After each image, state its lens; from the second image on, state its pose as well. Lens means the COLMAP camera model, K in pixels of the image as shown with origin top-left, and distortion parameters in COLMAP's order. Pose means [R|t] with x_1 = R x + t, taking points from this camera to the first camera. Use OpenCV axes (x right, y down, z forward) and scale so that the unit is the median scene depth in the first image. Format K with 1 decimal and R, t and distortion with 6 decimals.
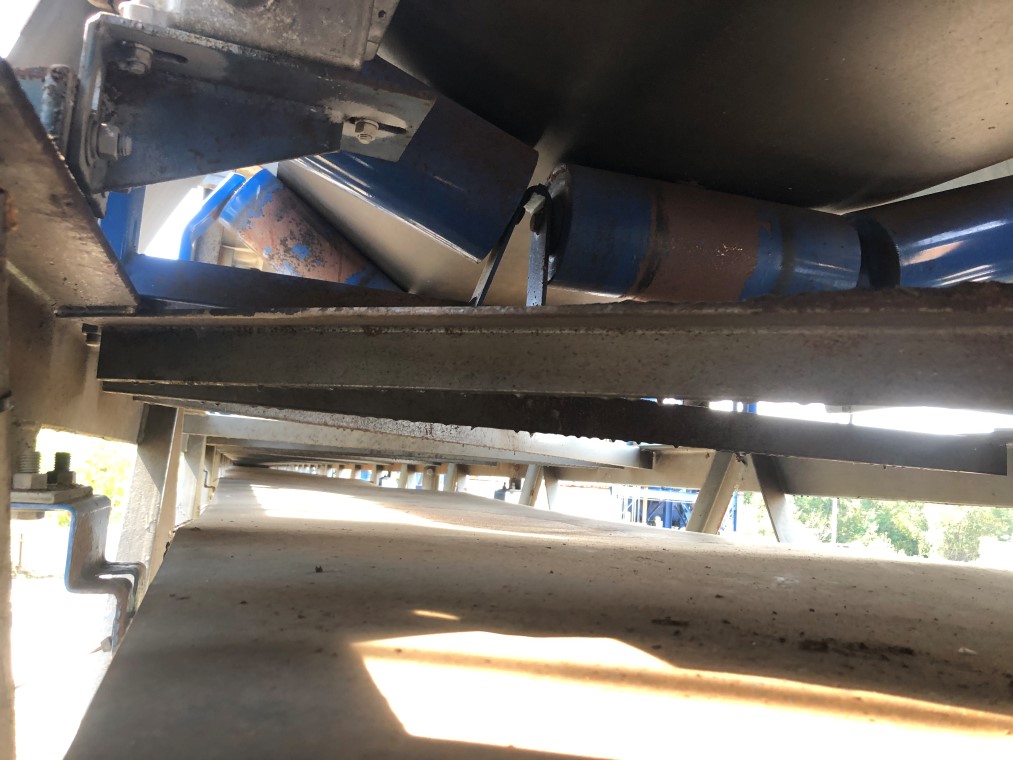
lens RADIAL K [[834.4, 0, 506.5], [0, 834.4, 380.0], [0, 0, 1]] dist [0.005470, -0.008950]
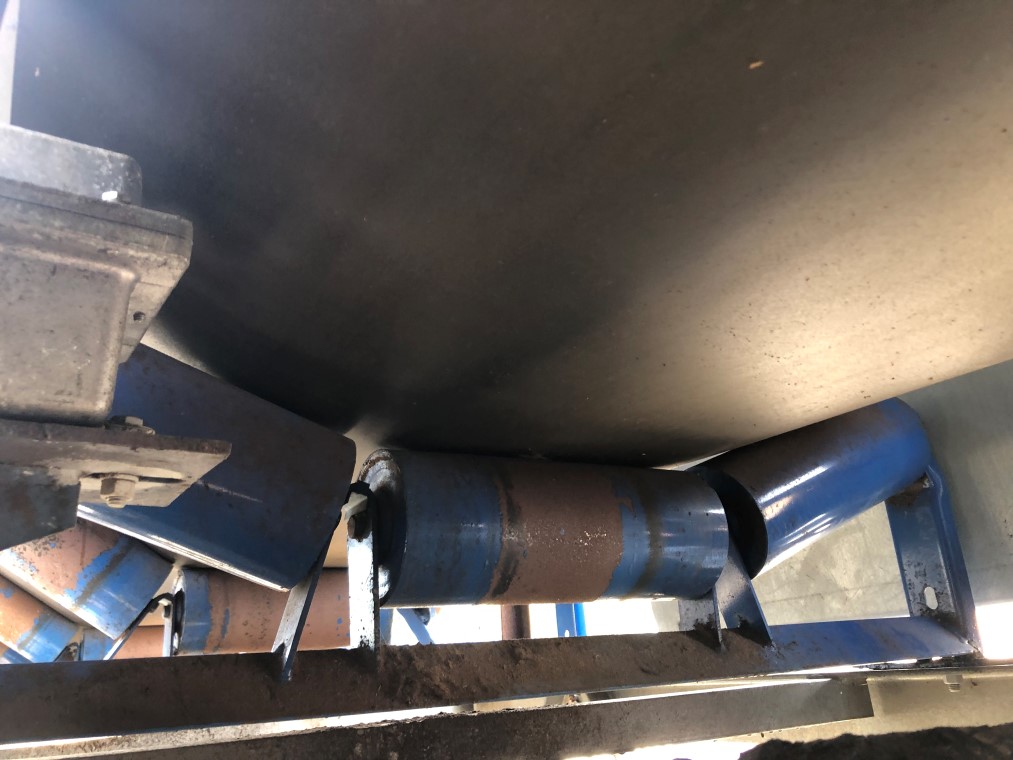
lens RADIAL K [[834.4, 0, 506.5], [0, 834.4, 380.0], [0, 0, 1]] dist [0.005470, -0.008950]
pose [[0.960470, -0.058347, 0.272199, -0.034906], [0.114465, 0.974081, -0.195098, -0.158532], [-0.253761, 0.218544, 0.942255, 0.204147]]
